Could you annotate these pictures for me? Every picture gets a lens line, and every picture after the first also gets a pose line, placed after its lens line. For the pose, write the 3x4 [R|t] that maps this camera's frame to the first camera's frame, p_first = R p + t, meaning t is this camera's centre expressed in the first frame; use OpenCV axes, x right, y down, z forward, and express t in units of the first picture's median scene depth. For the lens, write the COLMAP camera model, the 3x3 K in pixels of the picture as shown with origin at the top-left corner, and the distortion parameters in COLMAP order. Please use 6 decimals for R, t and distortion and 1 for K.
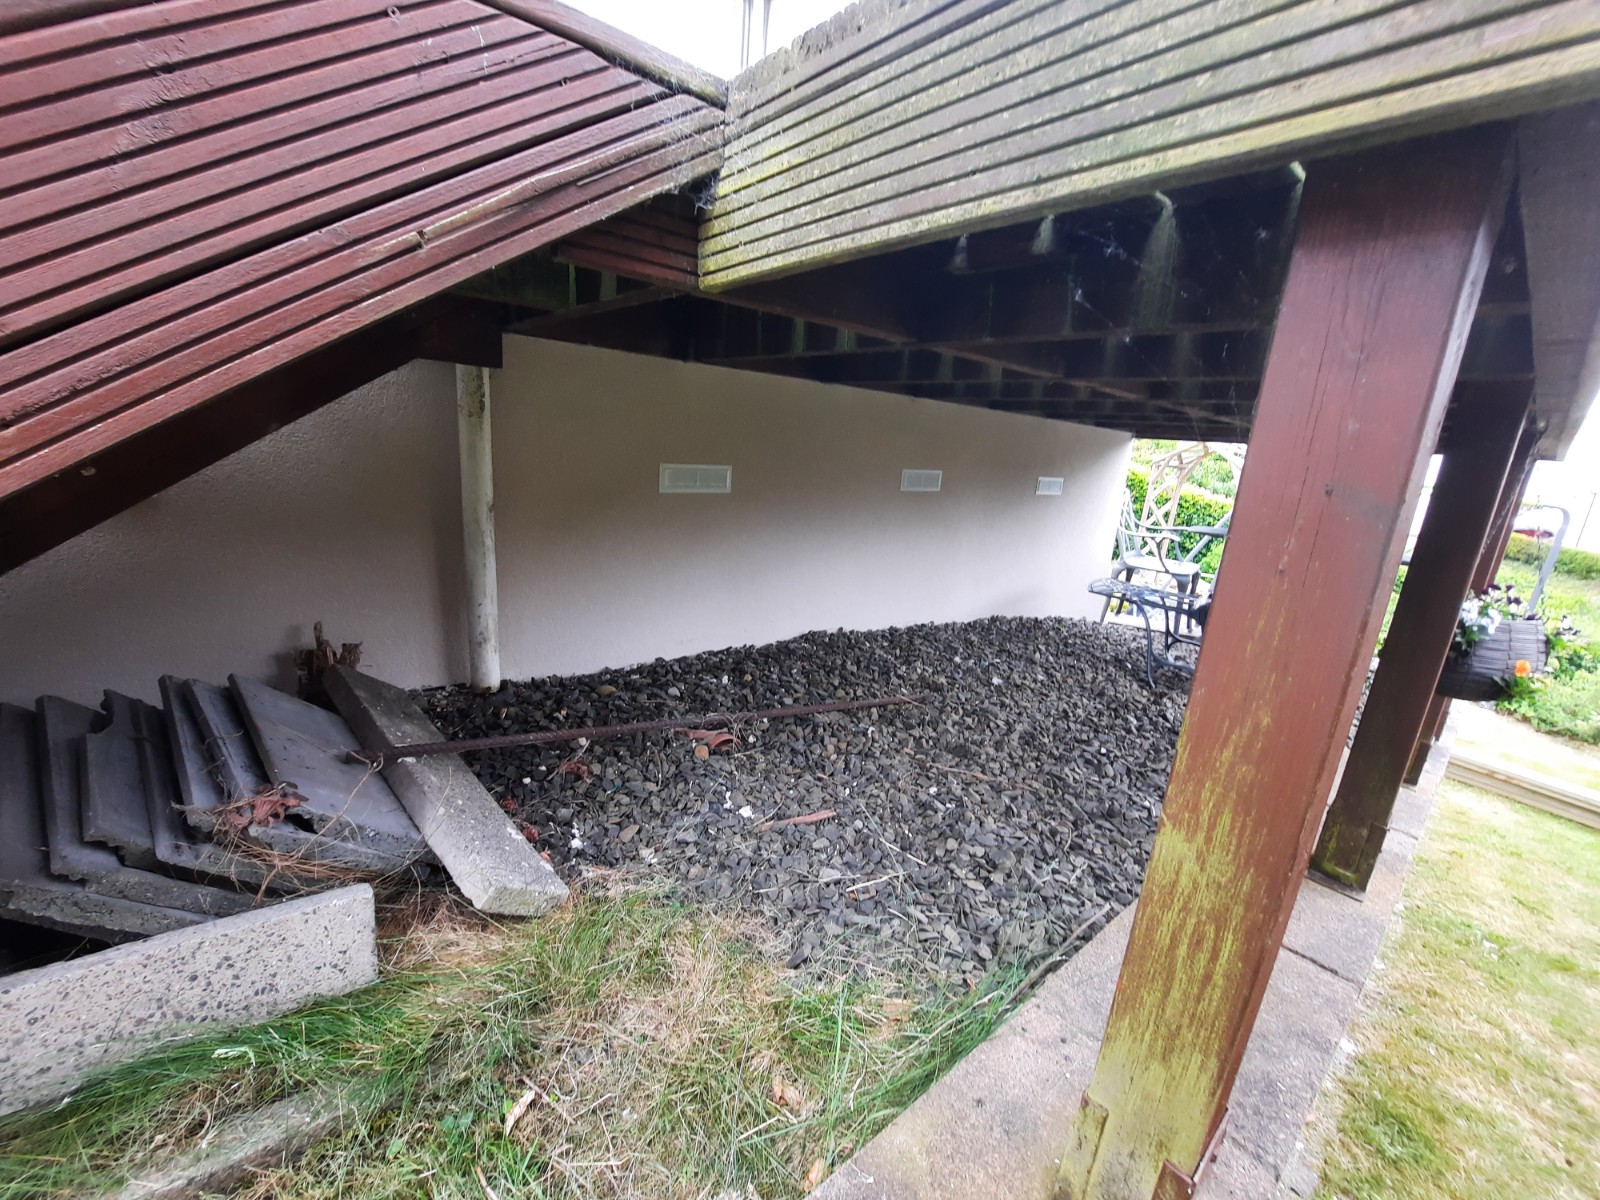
lens RADIAL K [[633.4, 0, 799.9], [0, 633.4, 600.5], [0, 0, 1]] dist [-0.019123, -0.000384]
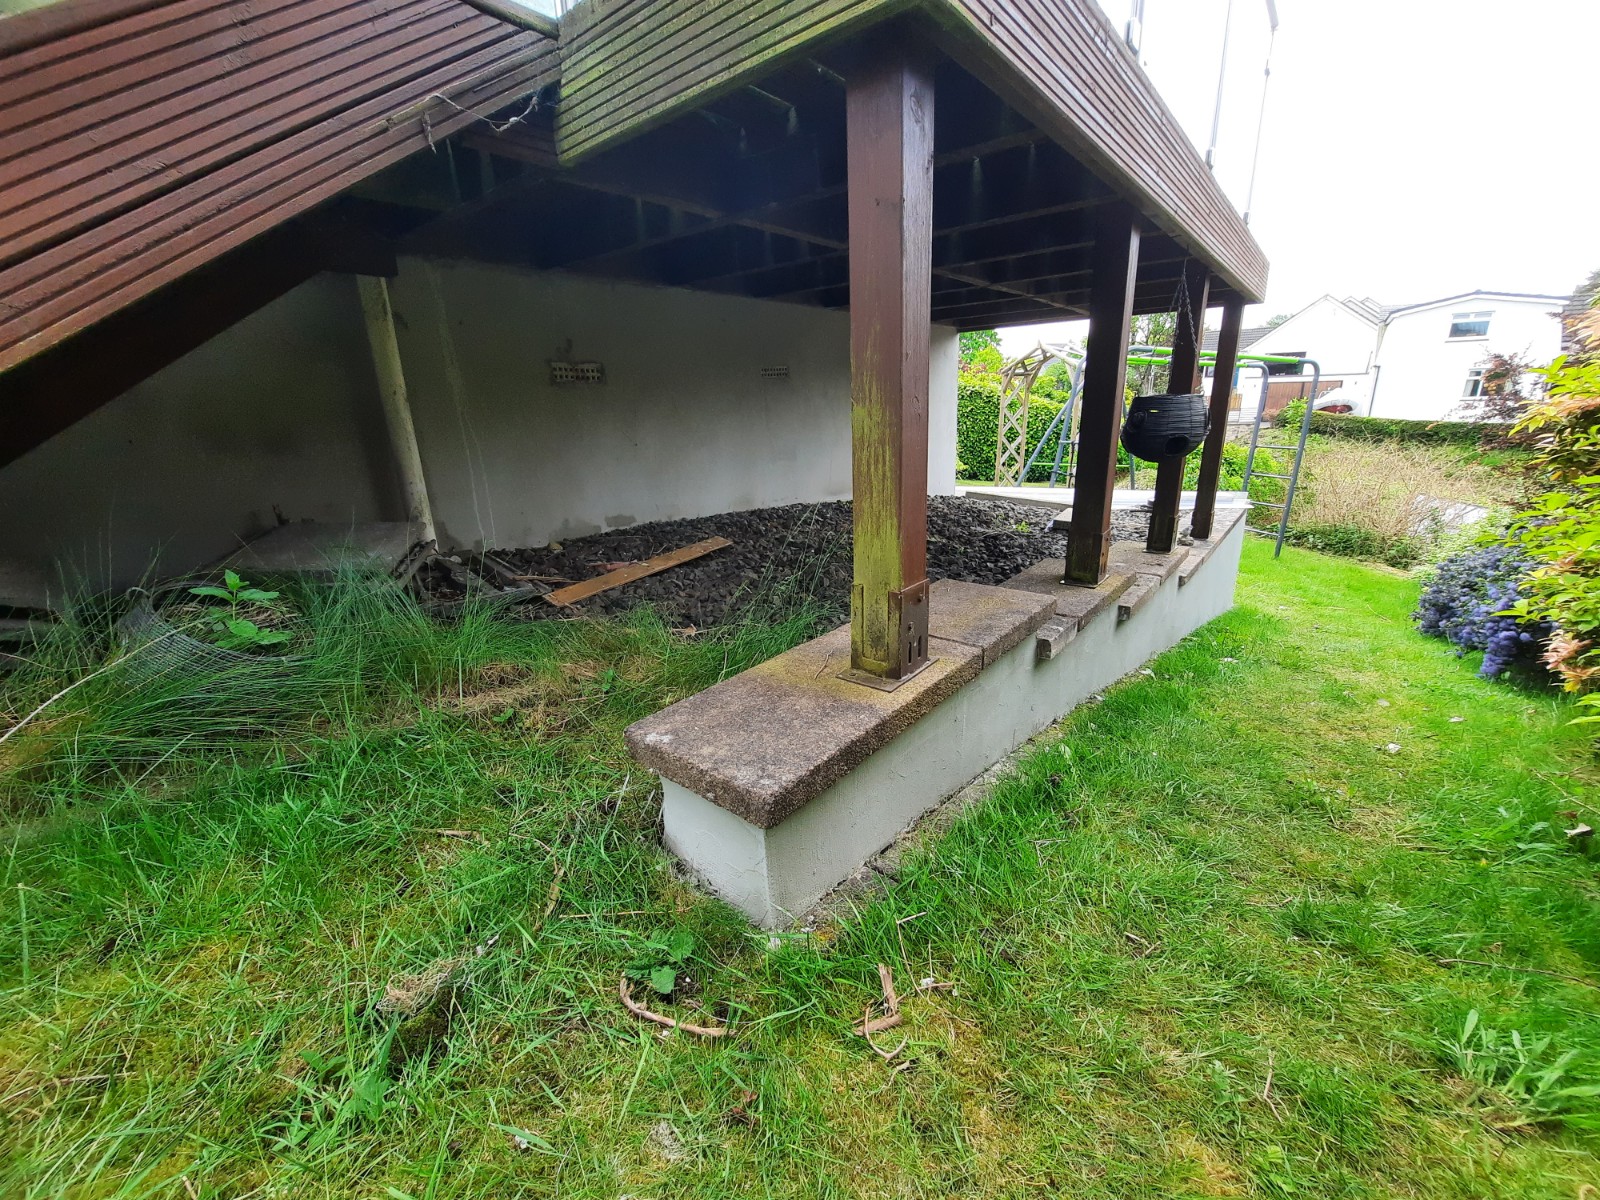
lens RADIAL K [[633.4, 0, 801.1], [0, 633.4, 601.0], [0, 0, 1]] dist [-0.019123, -0.000384]
pose [[0.977229, -0.159327, 0.140141, 0.037335], [0.150327, 0.985961, 0.072683, 0.640287], [-0.149754, -0.049961, 0.987460, -0.771031]]
